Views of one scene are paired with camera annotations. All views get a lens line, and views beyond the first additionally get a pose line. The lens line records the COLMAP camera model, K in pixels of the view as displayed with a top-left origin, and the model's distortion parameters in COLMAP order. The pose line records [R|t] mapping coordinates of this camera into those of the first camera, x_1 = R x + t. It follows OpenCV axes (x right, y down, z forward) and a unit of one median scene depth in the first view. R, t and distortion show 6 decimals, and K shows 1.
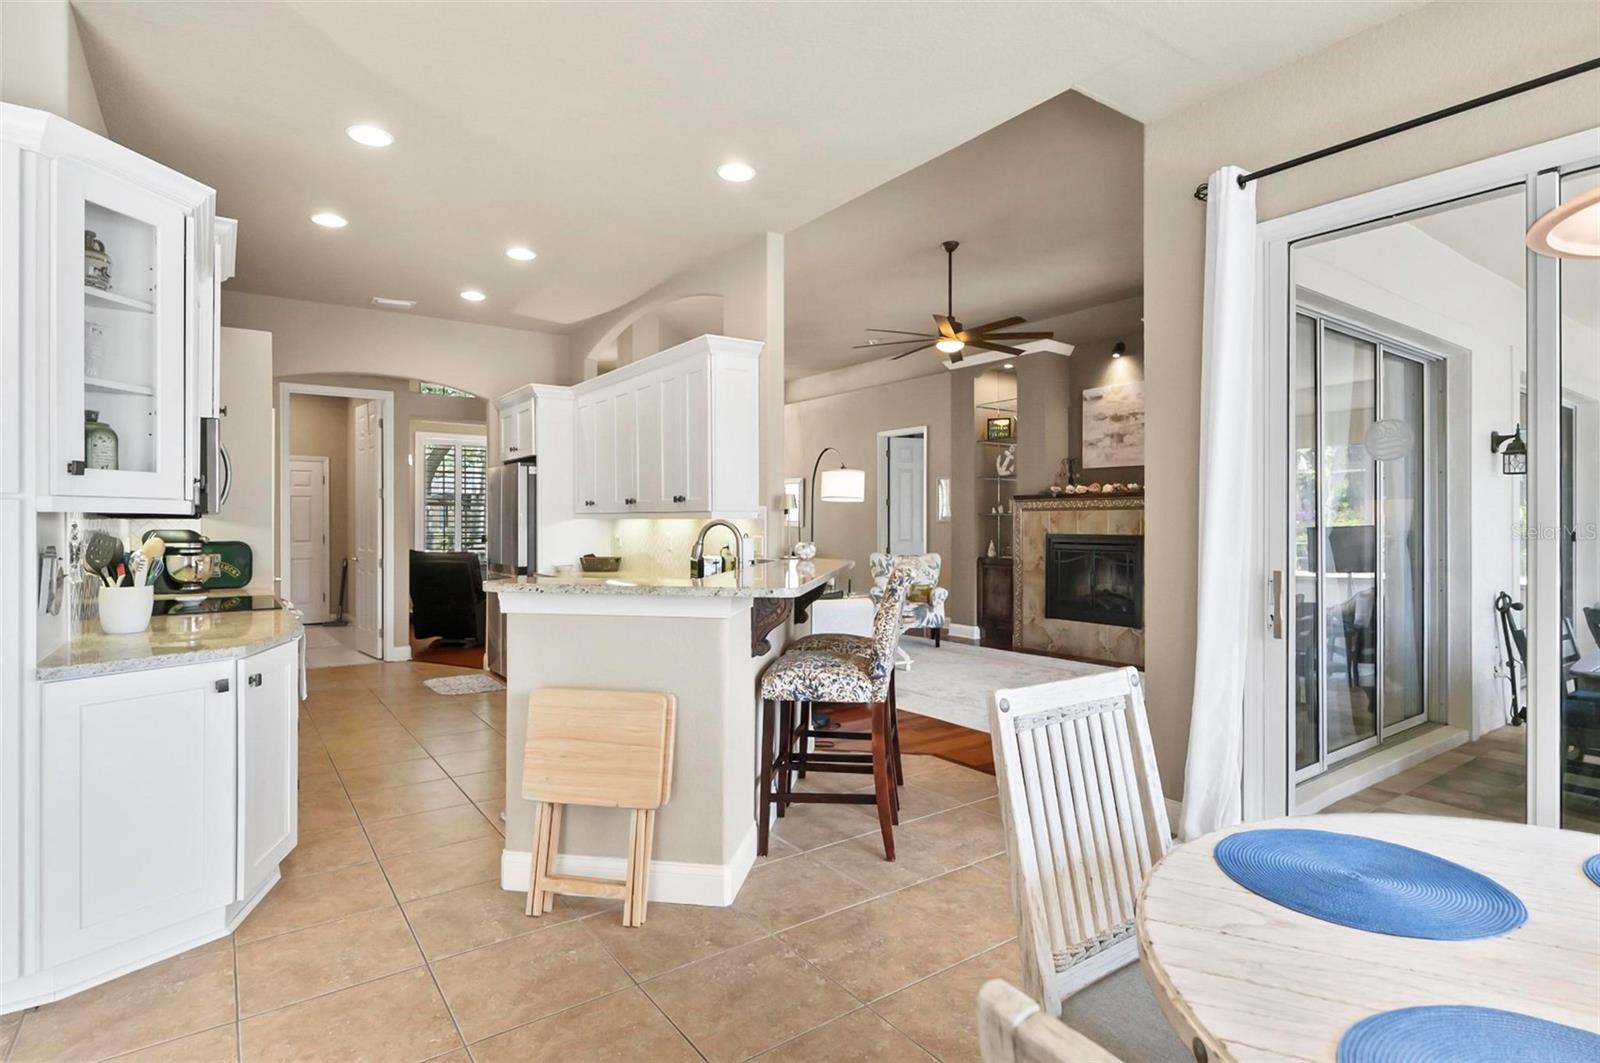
lens RADIAL K [[812.7, 0, 795.2], [0, 812.7, 523.6], [0, 0, 1]] dist [-0.002487, -0.000668]
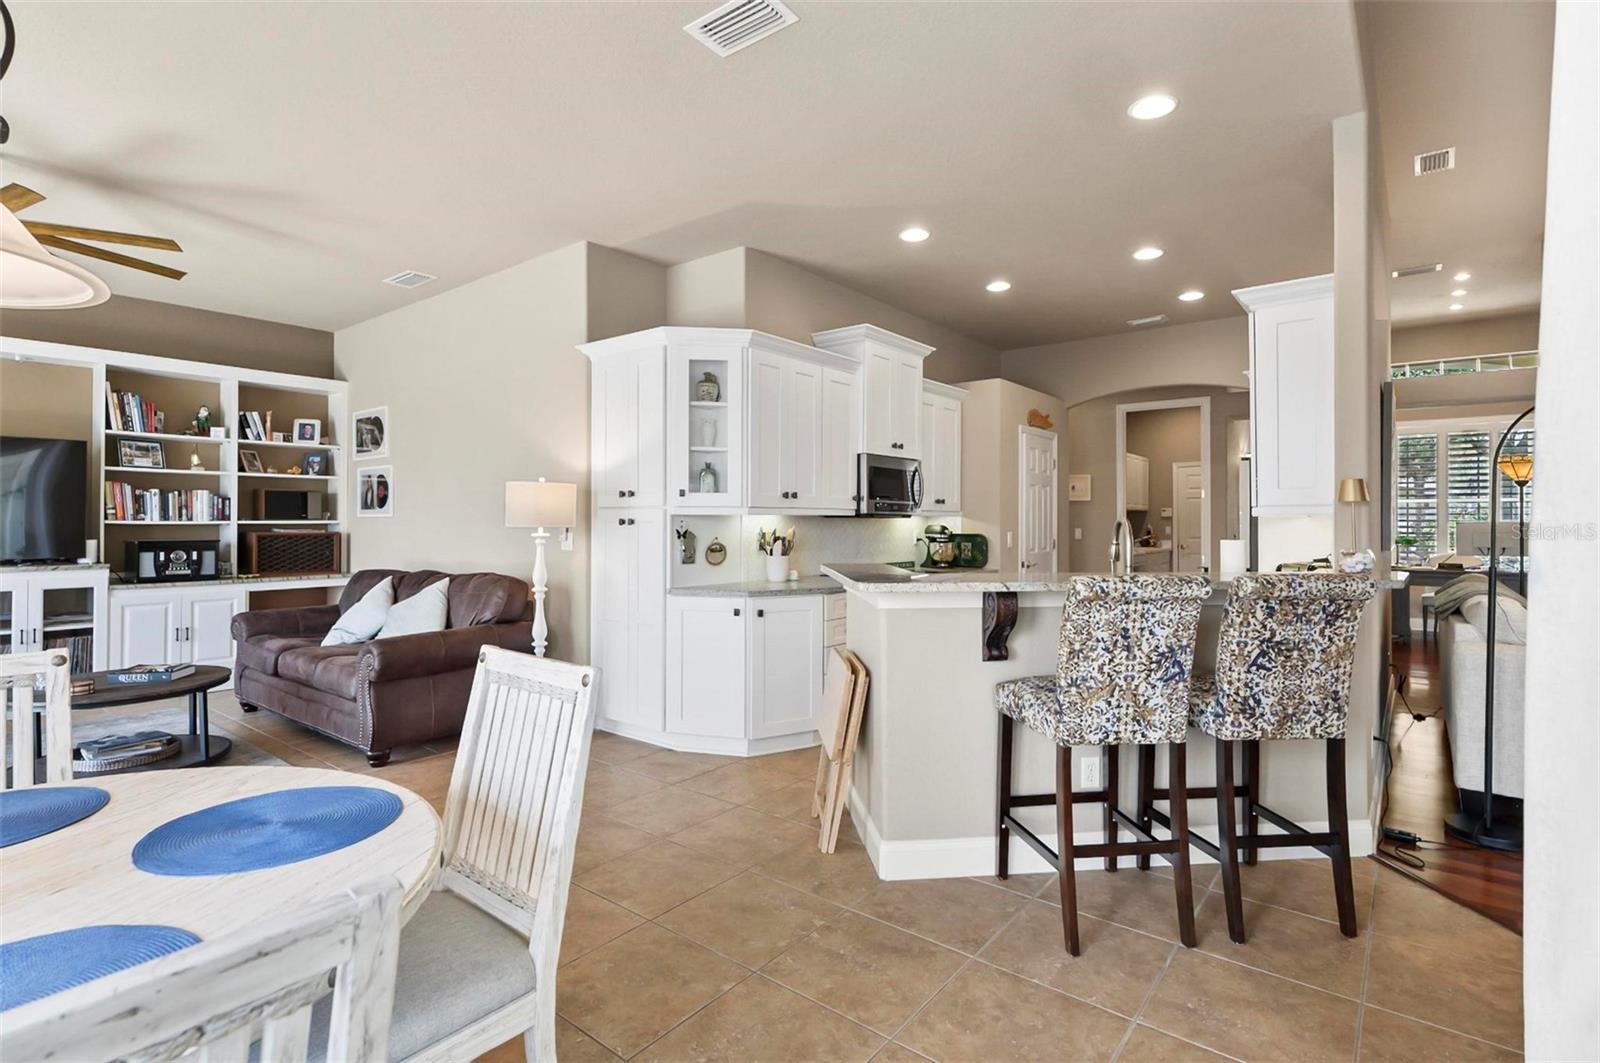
lens RADIAL K [[759.8, 0, 799.8], [0, 759.8, 517.9], [0, 0, 1]] dist [-0.000620, -0.000383]
pose [[0.273196, -0.003255, -0.961953, 0.886109], [-0.002834, 0.999987, -0.004188, 0.000439], [0.961954, 0.003870, 0.273184, 0.649713]]
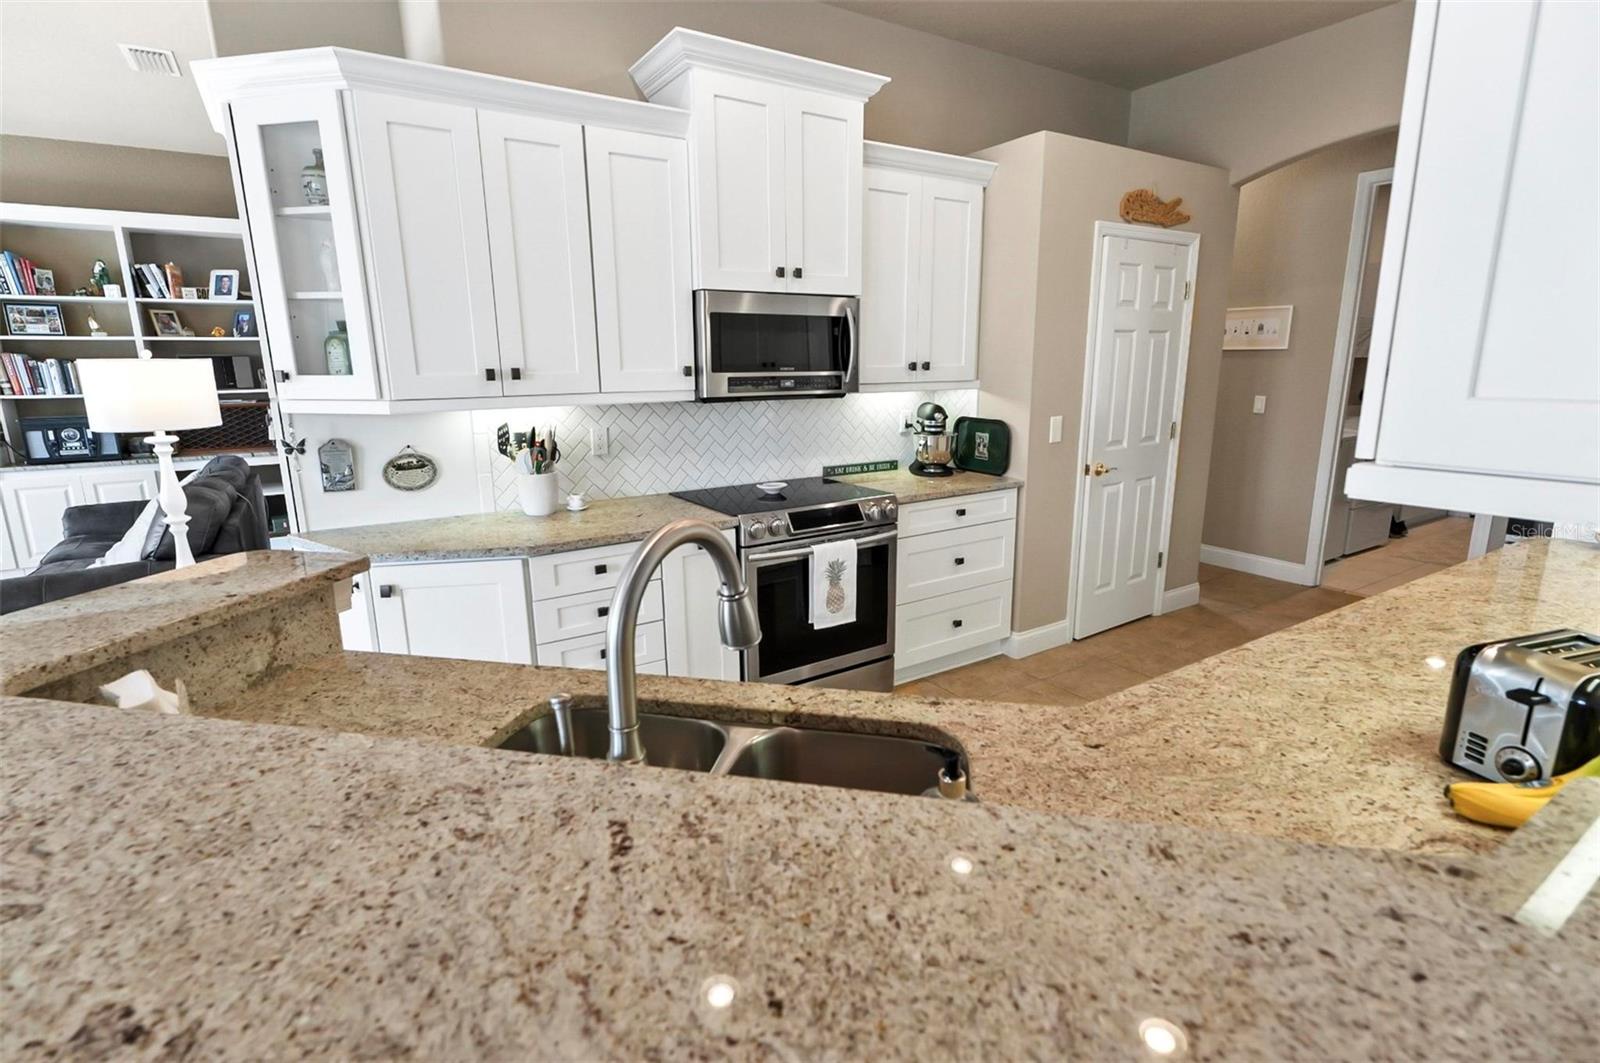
lens RADIAL K [[759.8, 0, 799.8], [0, 759.8, 517.9], [0, 0, 1]] dist [-0.000620, -0.000383]
pose [[-0.047644, 0.206412, -0.977304, 0.180626], [0.007921, 0.978463, 0.206271, -0.076691], [0.998833, 0.002087, -0.048253, 1.544943]]
